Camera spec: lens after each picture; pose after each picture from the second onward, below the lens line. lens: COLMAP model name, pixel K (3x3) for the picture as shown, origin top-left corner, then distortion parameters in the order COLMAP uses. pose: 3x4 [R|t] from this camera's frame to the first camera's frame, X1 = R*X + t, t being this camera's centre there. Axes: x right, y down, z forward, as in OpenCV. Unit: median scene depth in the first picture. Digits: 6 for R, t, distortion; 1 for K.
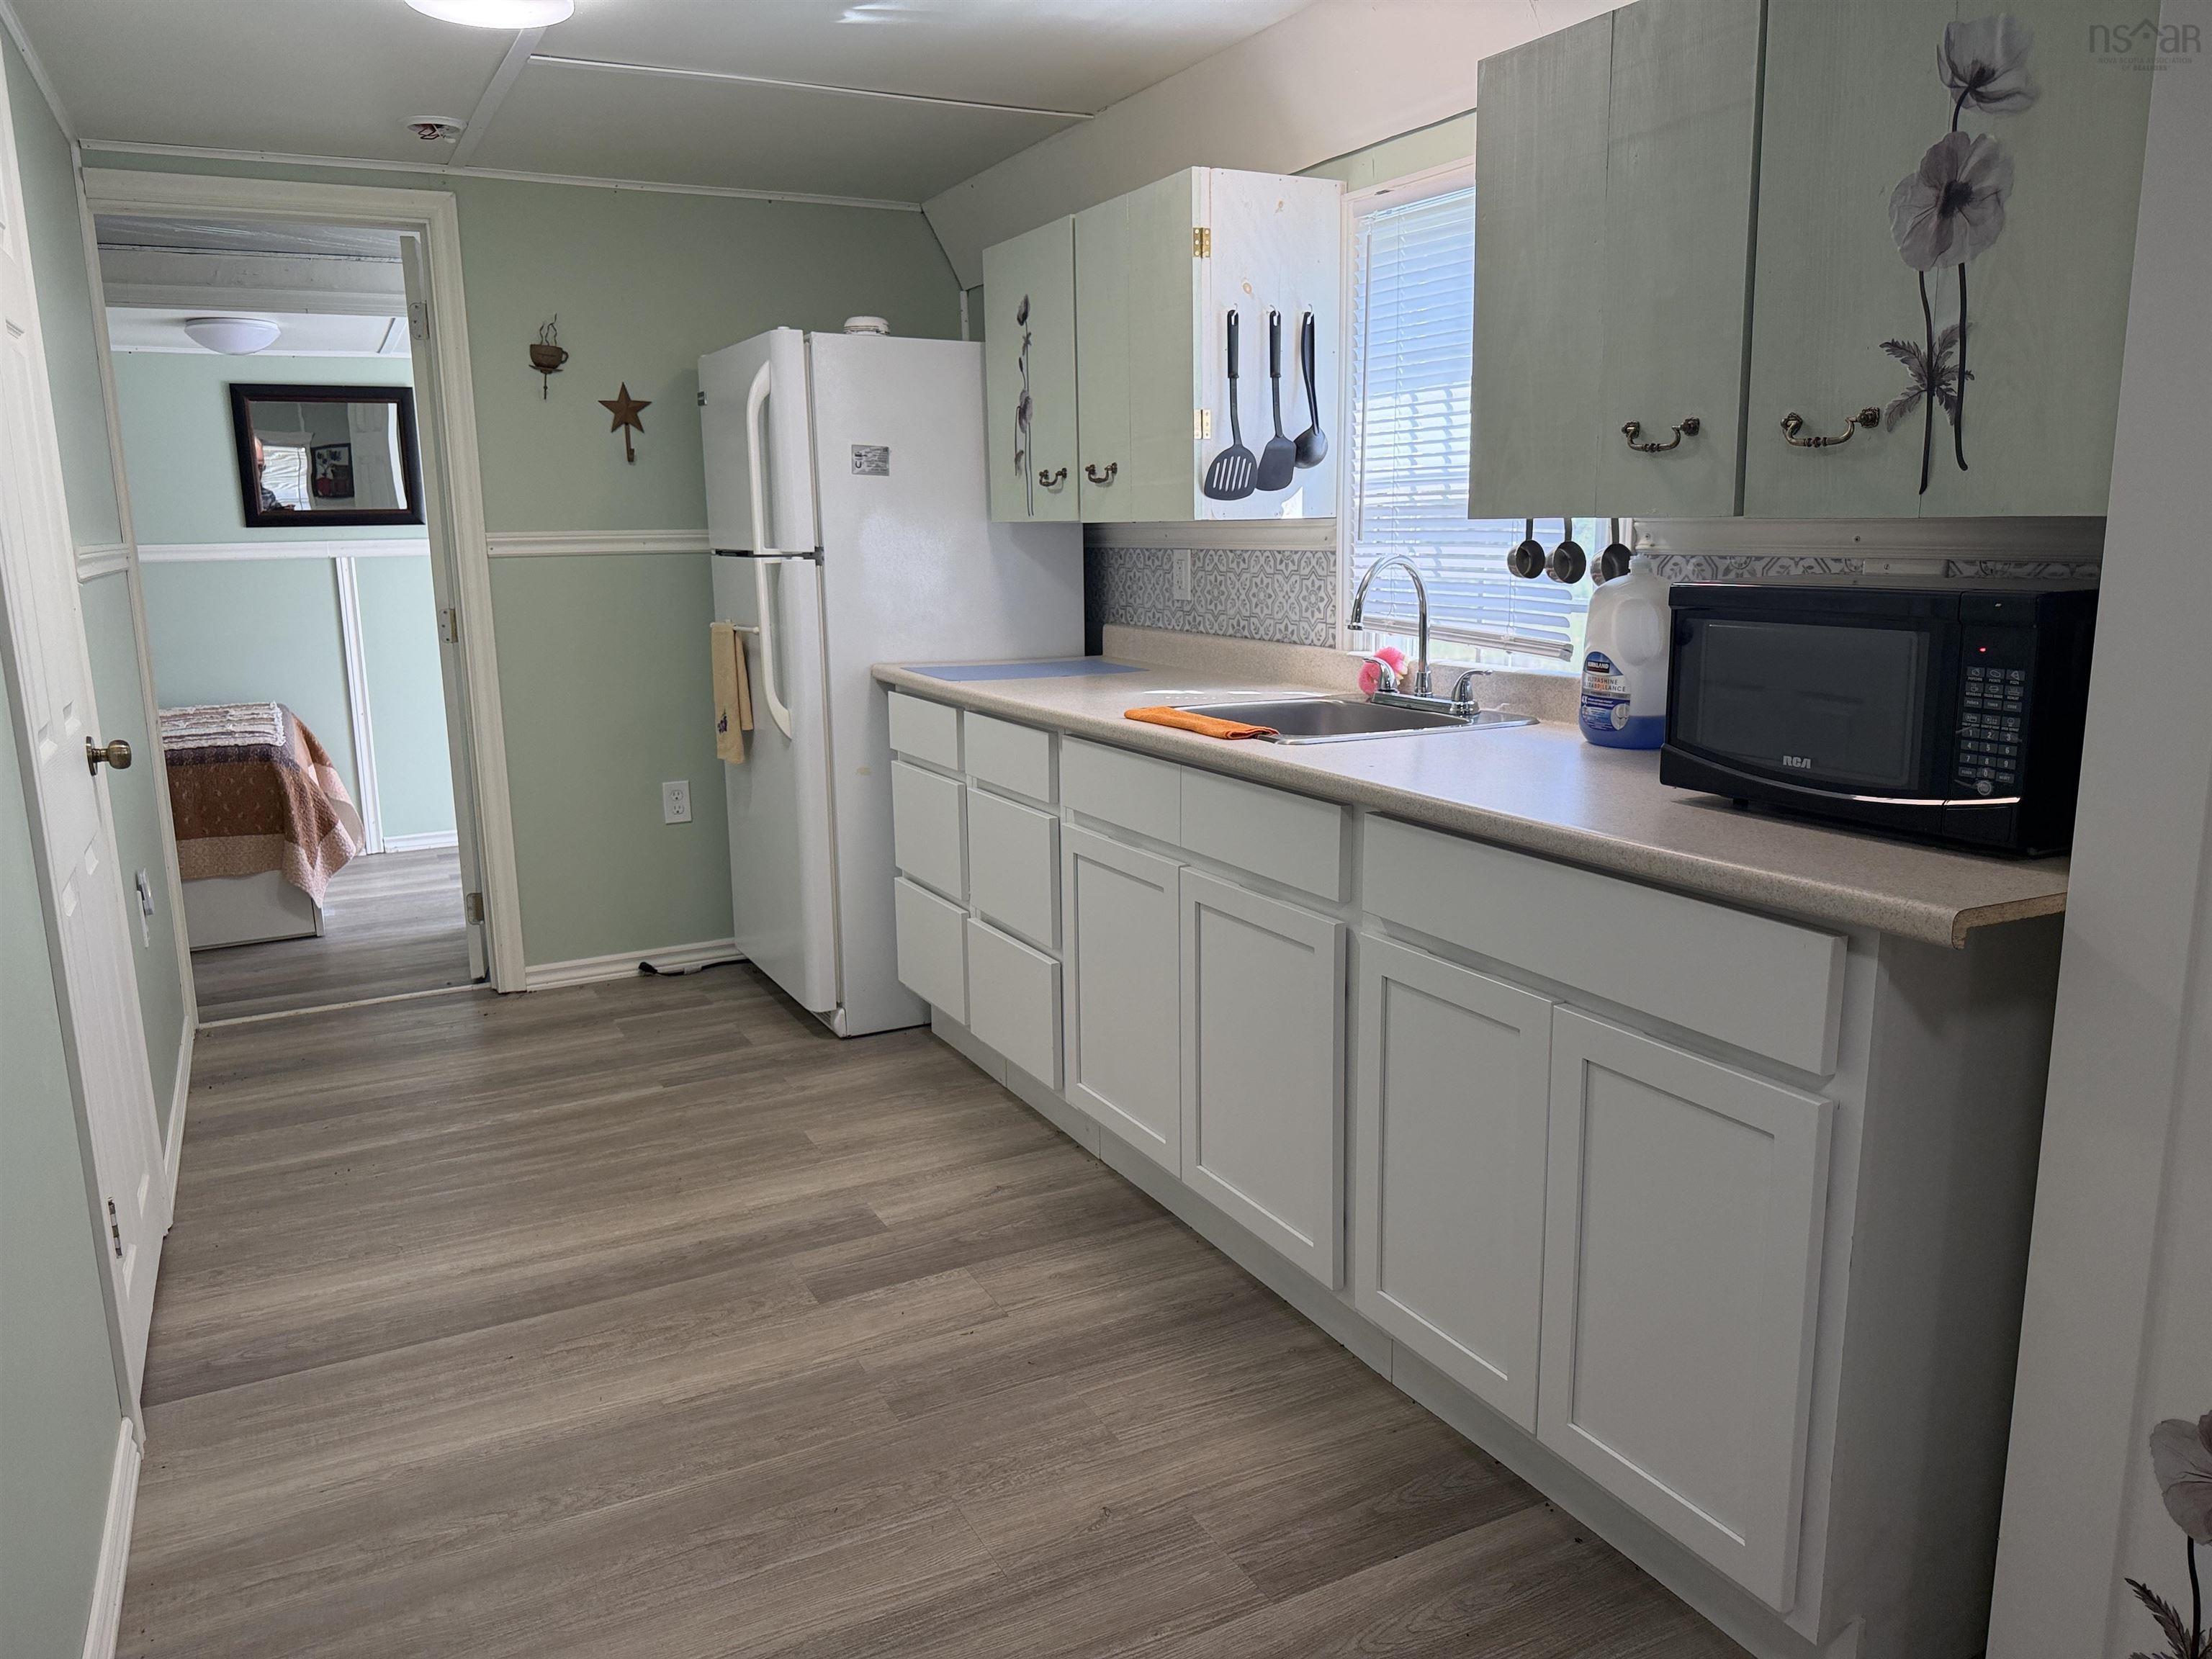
lens RADIAL K [[1563.9, 0, 1109.7], [0, 1563.9, 861.5], [0, 0, 1]] dist [0.067950, -0.059186]
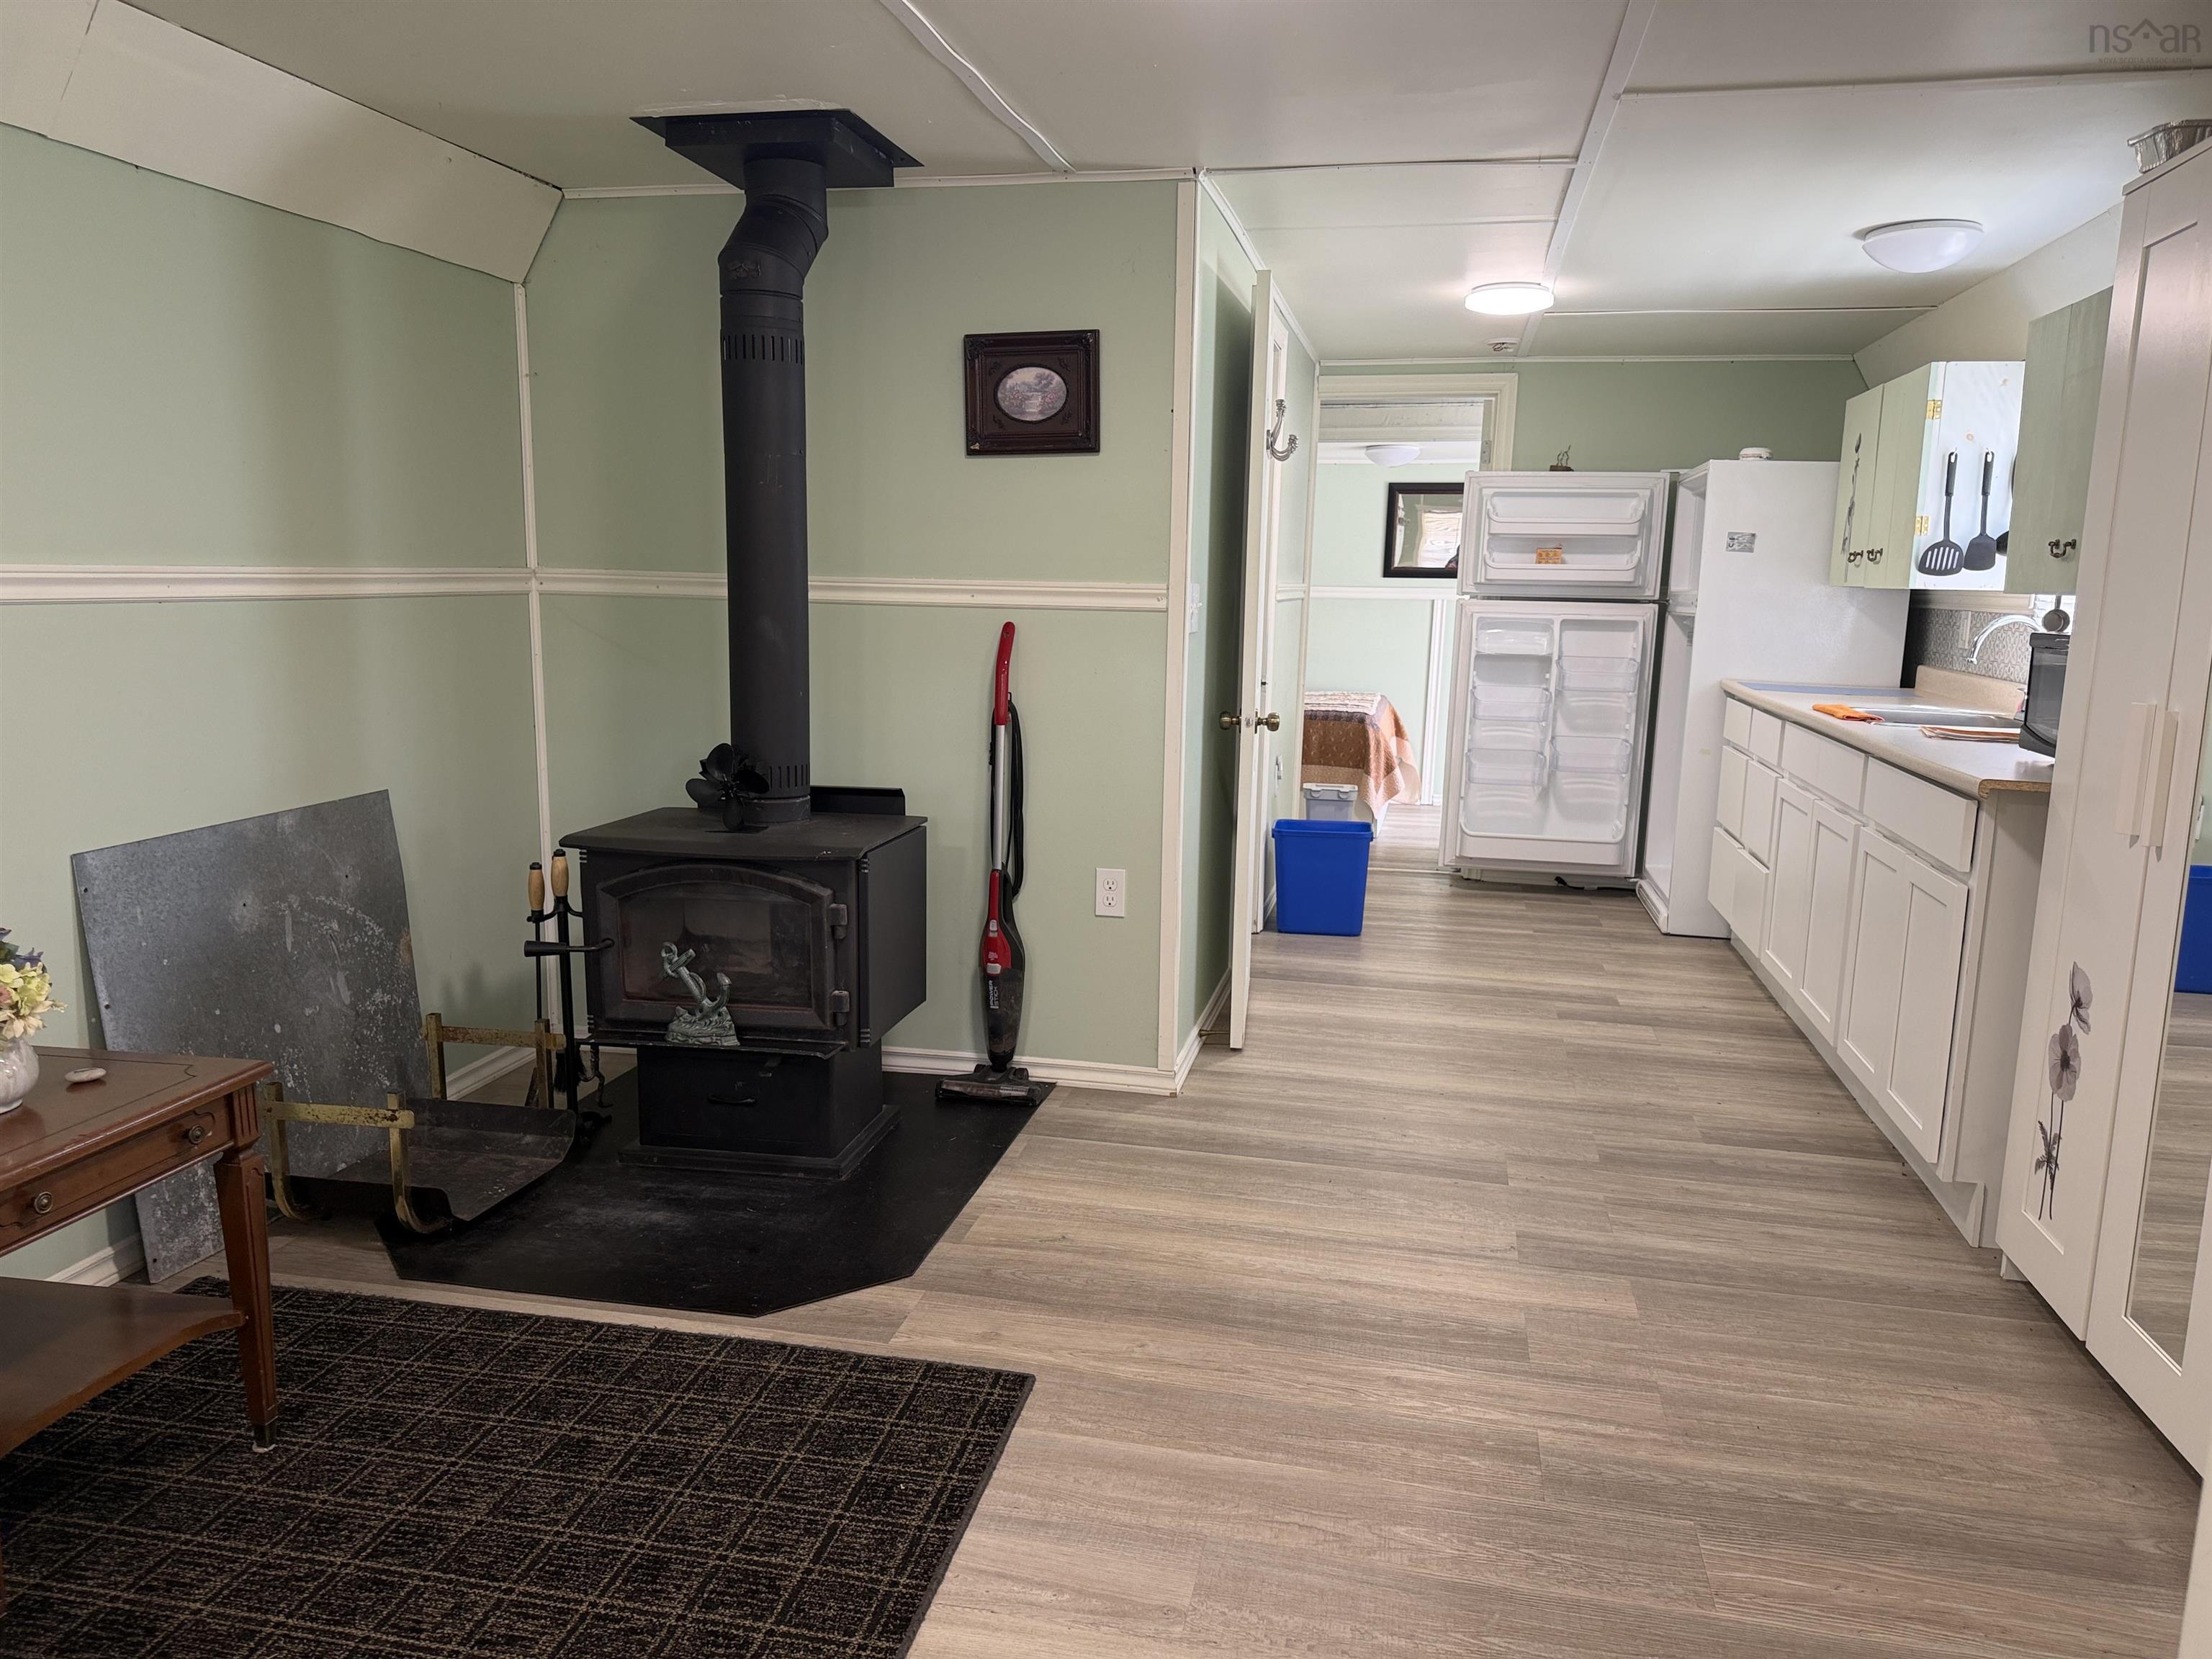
lens RADIAL K [[1573.8, 0, 1106.0], [0, 1573.8, 829.5], [0, 0, 1]] dist [-0.001710, 0.000038]
pose [[0.774334, 0.129858, -0.619309, 0.384704], [-0.162352, 0.986725, 0.003906, 0.115483], [0.611595, 0.097522, 0.785137, -0.565123]]
